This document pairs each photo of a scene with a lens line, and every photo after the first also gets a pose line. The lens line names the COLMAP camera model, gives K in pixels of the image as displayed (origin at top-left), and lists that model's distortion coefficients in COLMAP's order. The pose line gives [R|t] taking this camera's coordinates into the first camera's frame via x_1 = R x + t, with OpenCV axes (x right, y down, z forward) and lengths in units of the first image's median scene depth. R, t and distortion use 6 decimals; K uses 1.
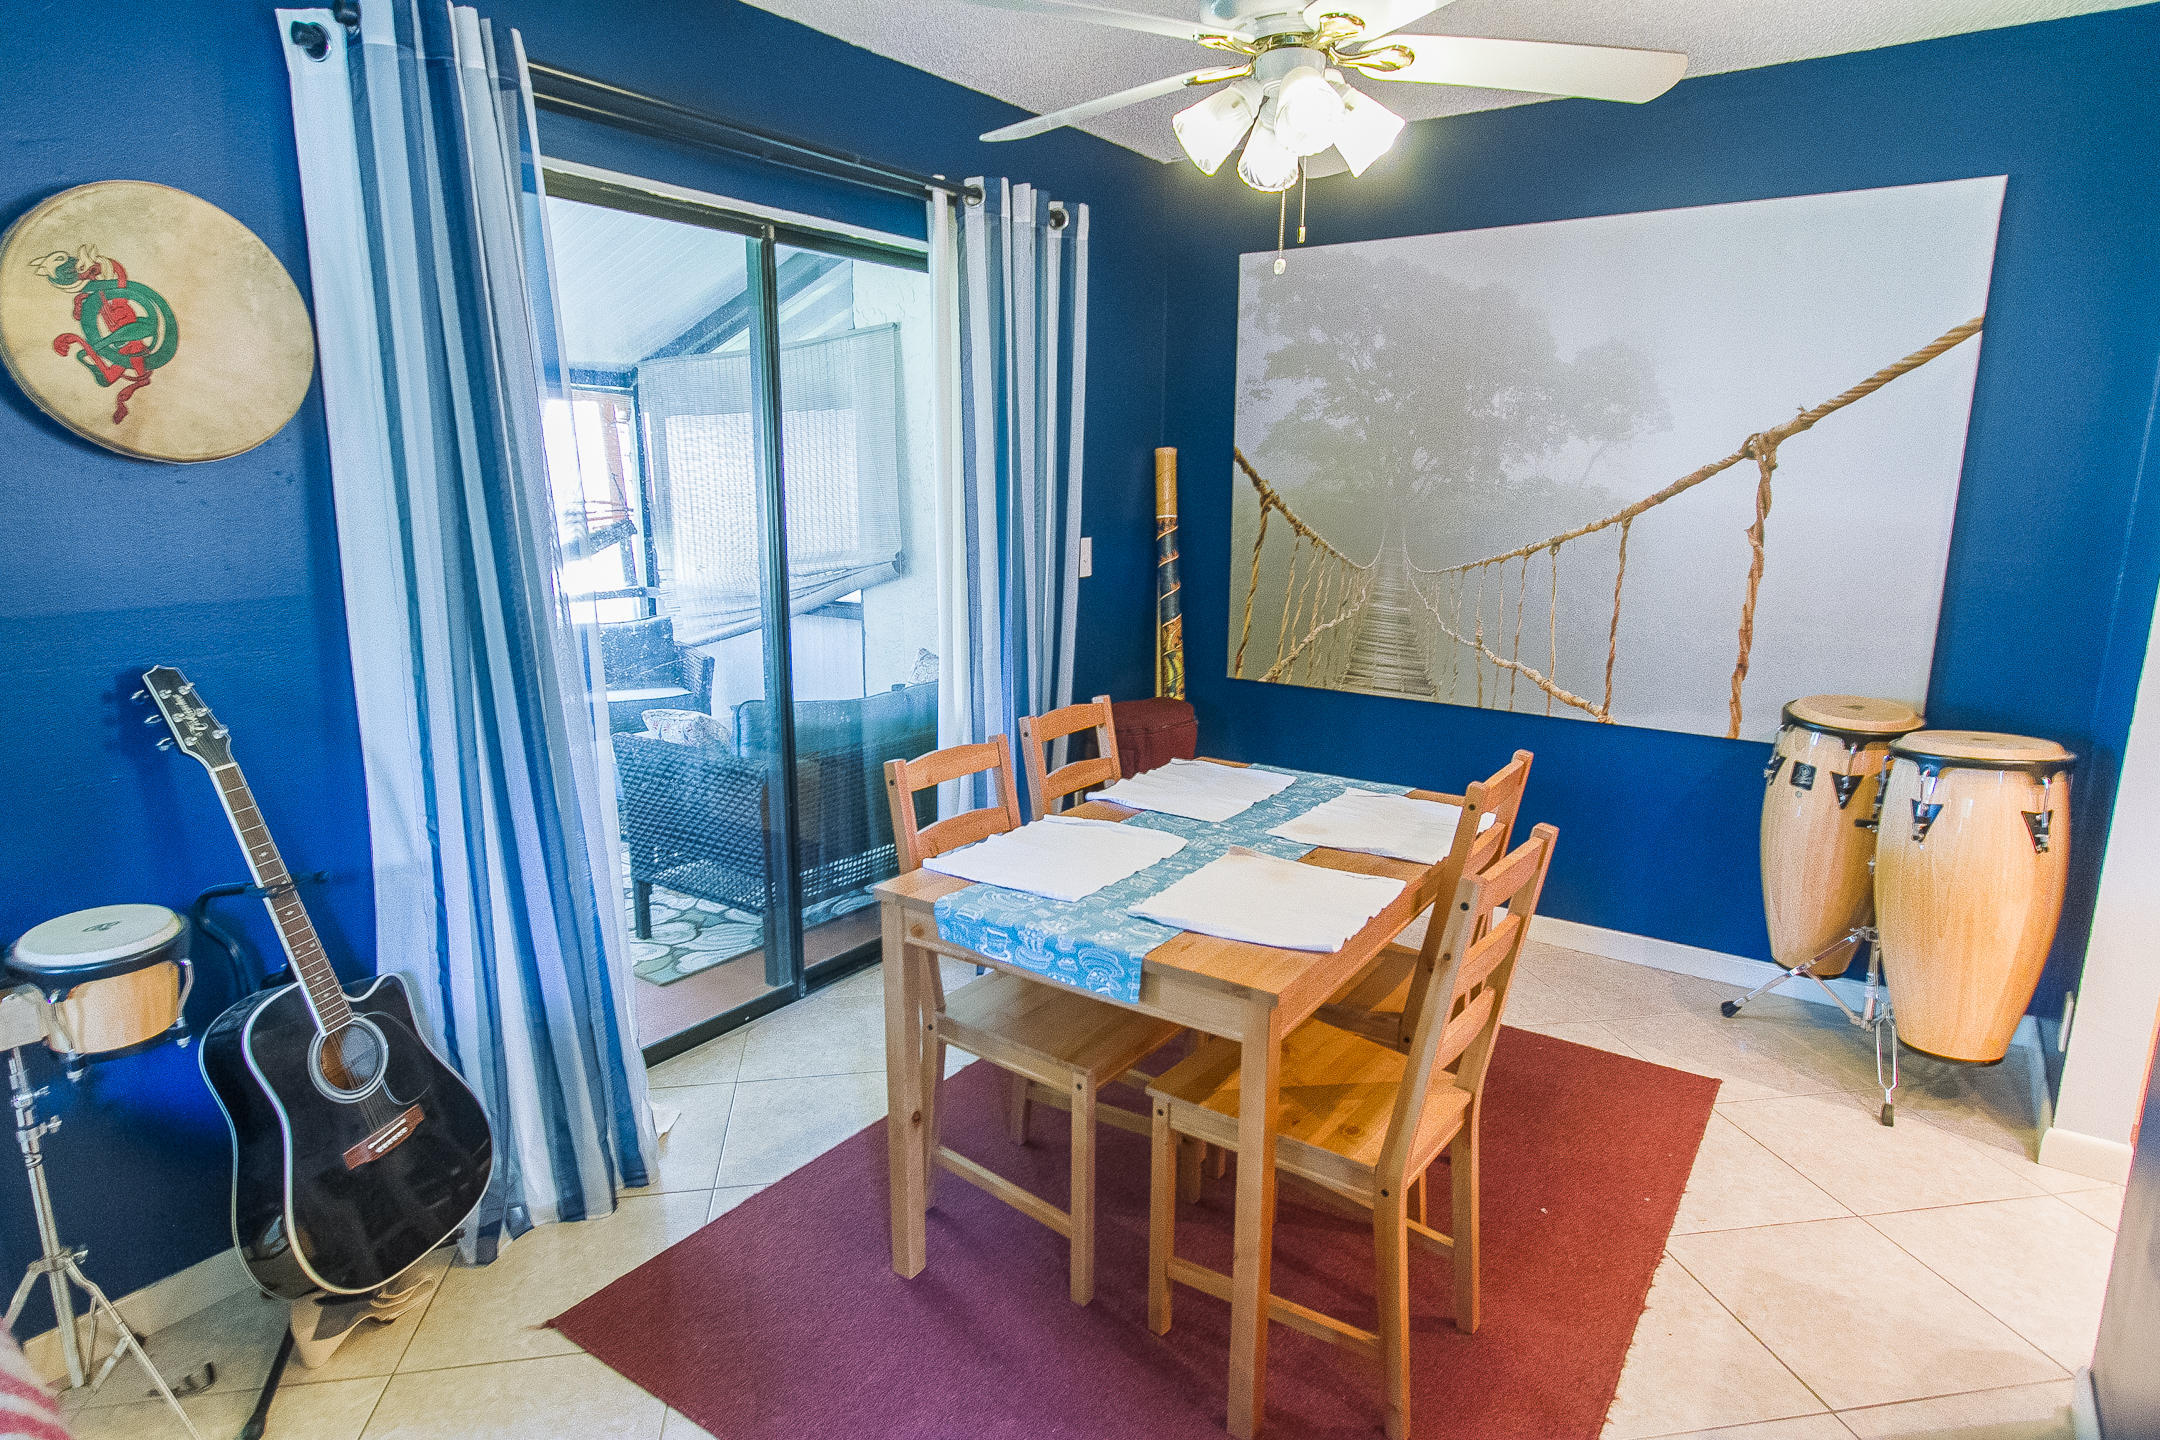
lens RADIAL K [[1229.5, 0, 1080.0], [0, 1229.5, 720.0], [0, 0, 1]] dist [-0.000443, -0.001320]
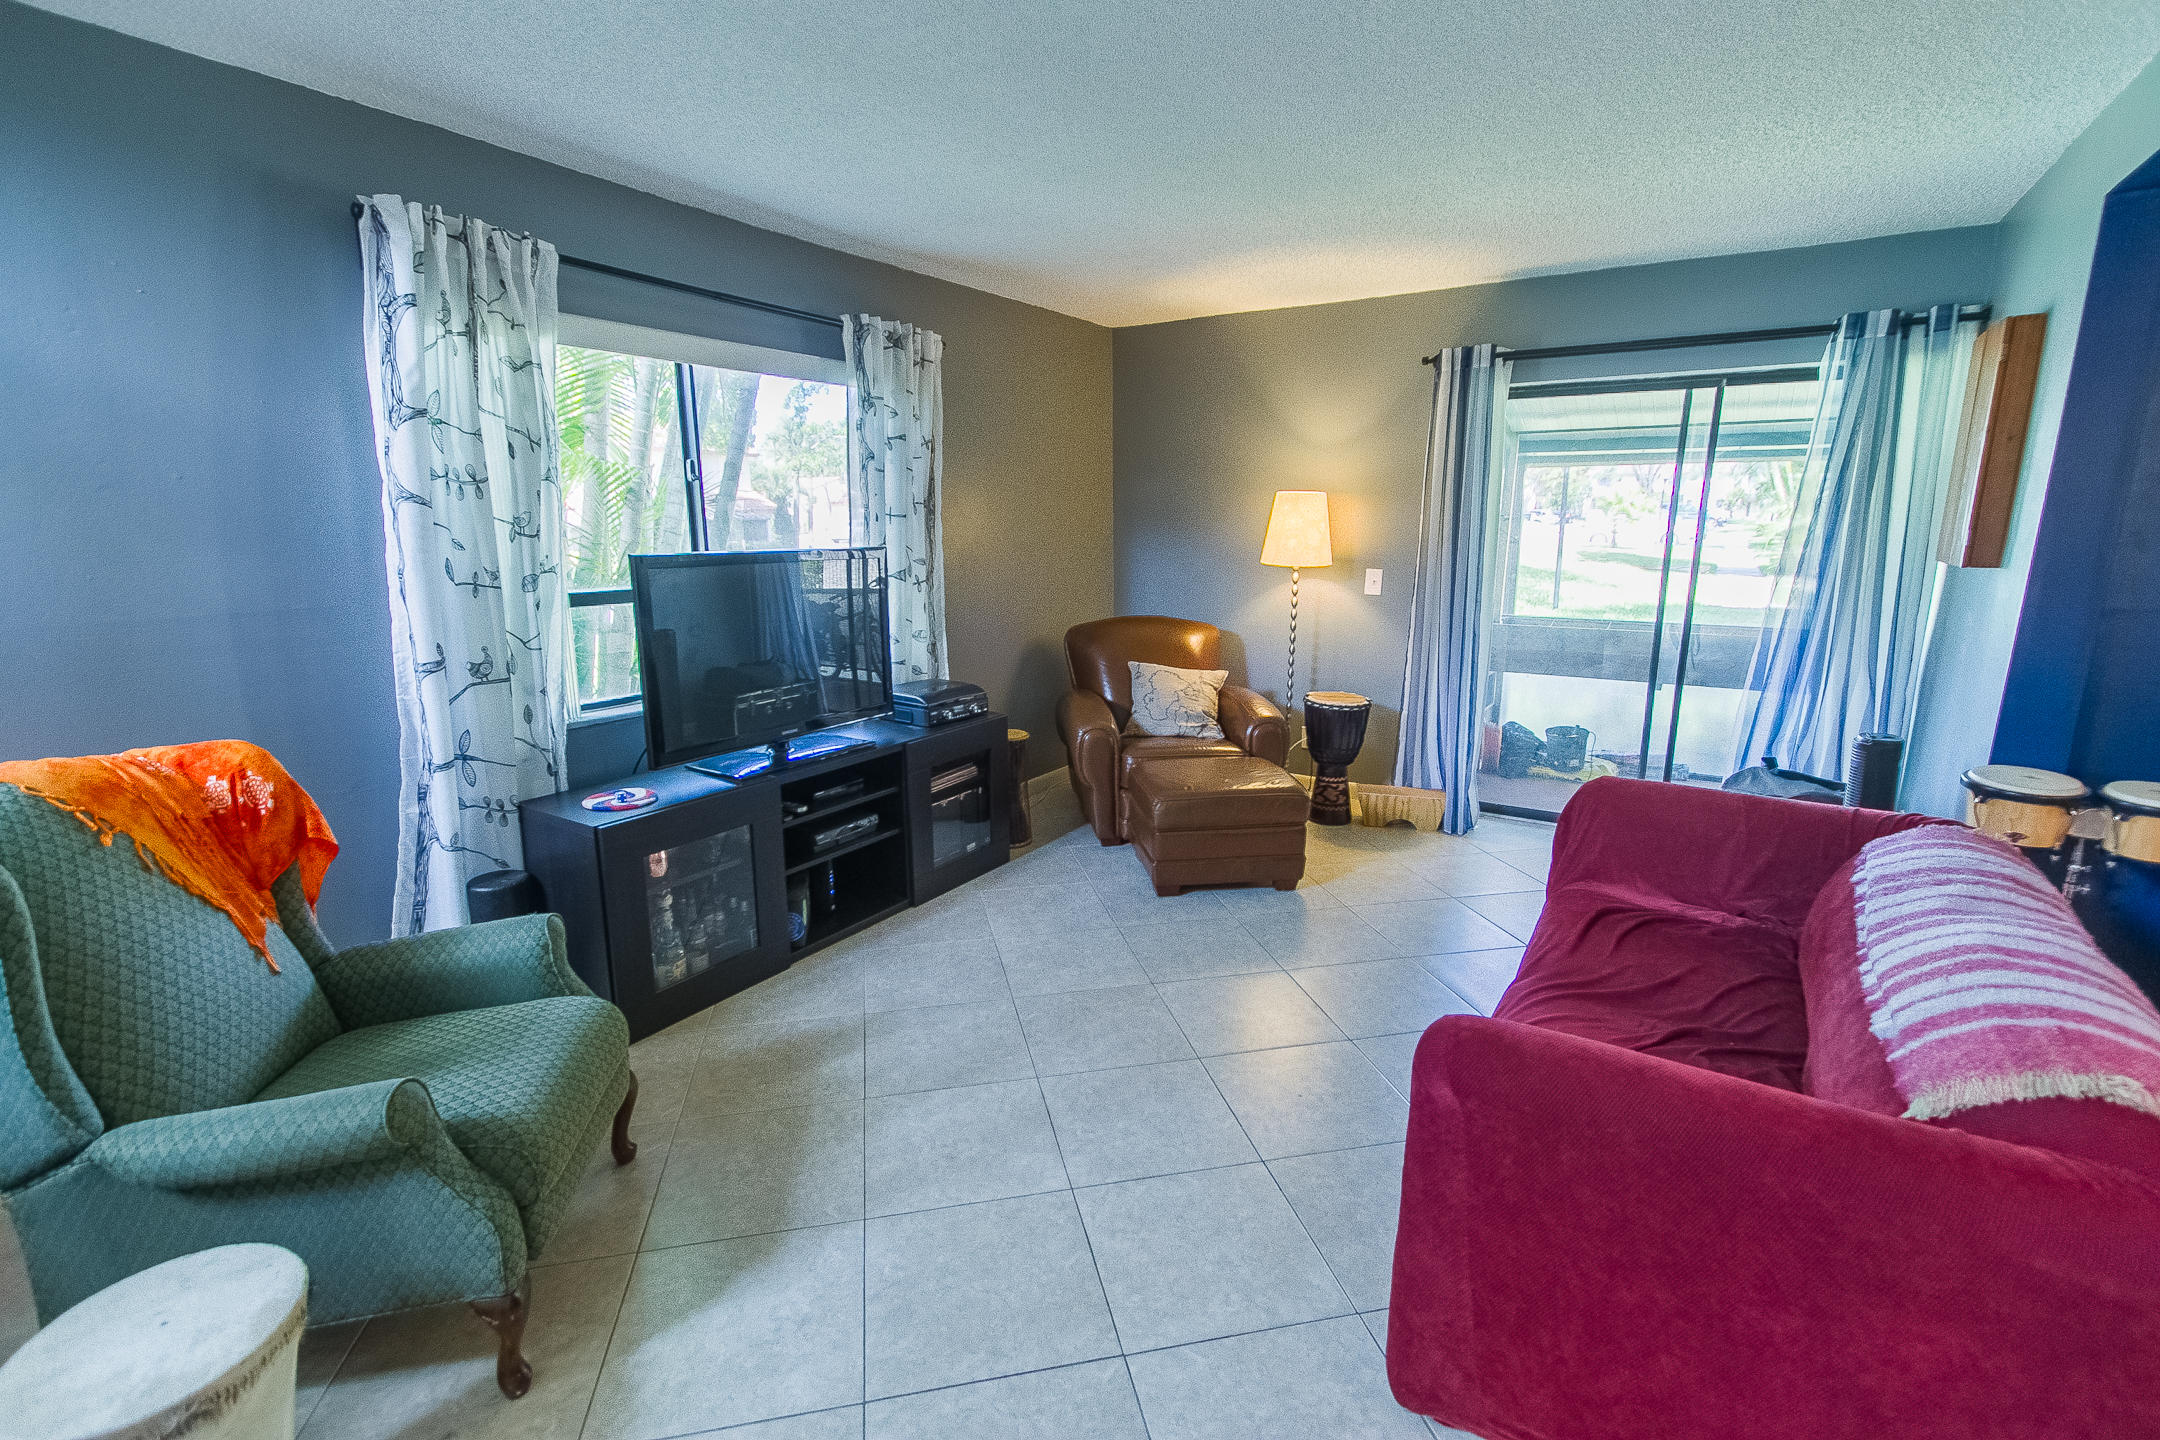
lens RADIAL K [[976.5, 0, 1076.7], [0, 976.5, 729.4], [0, 0, 1]] dist [0.002465, -0.000209]
pose [[0.037640, 0.207558, -0.977498, 0.395305], [-0.199687, 0.960025, 0.196158, 0.103881], [0.979137, 0.187810, 0.077582, -0.515361]]
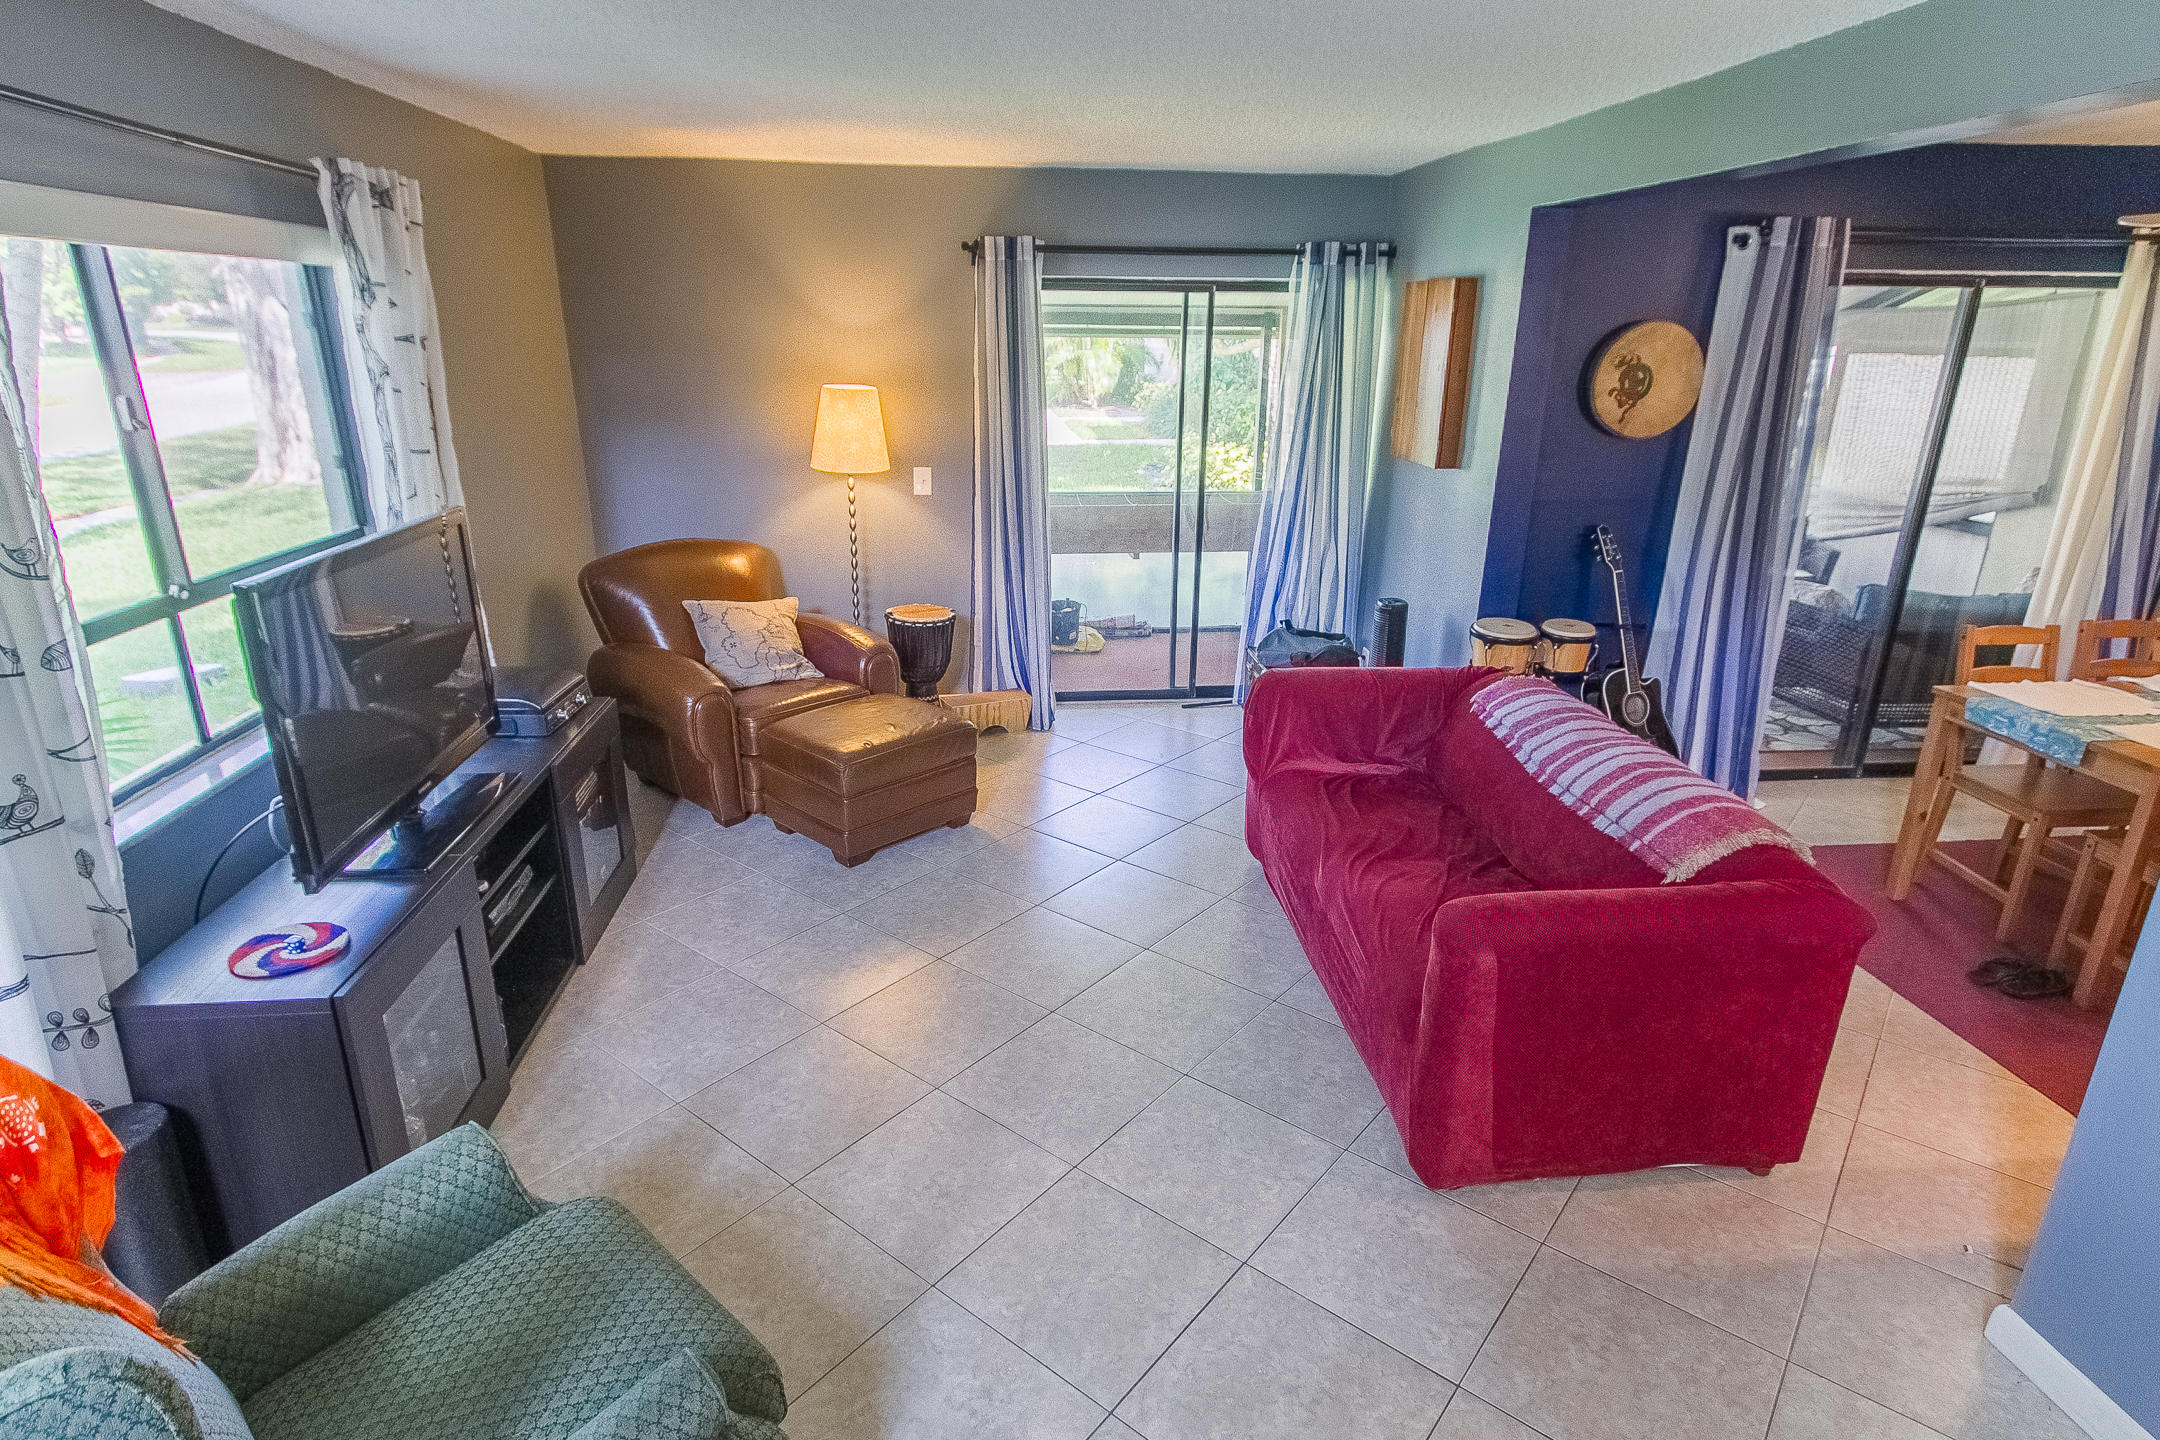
lens RADIAL K [[1151.8, 0, 1076.2], [0, 1151.8, 730.6], [0, 0, 1]] dist [0.006612, -0.000545]
pose [[0.654526, 0.249765, -0.713592, 0.263698], [-0.157984, 0.968202, 0.193973, 0.066500], [0.739349, -0.014224, 0.673172, -1.208660]]
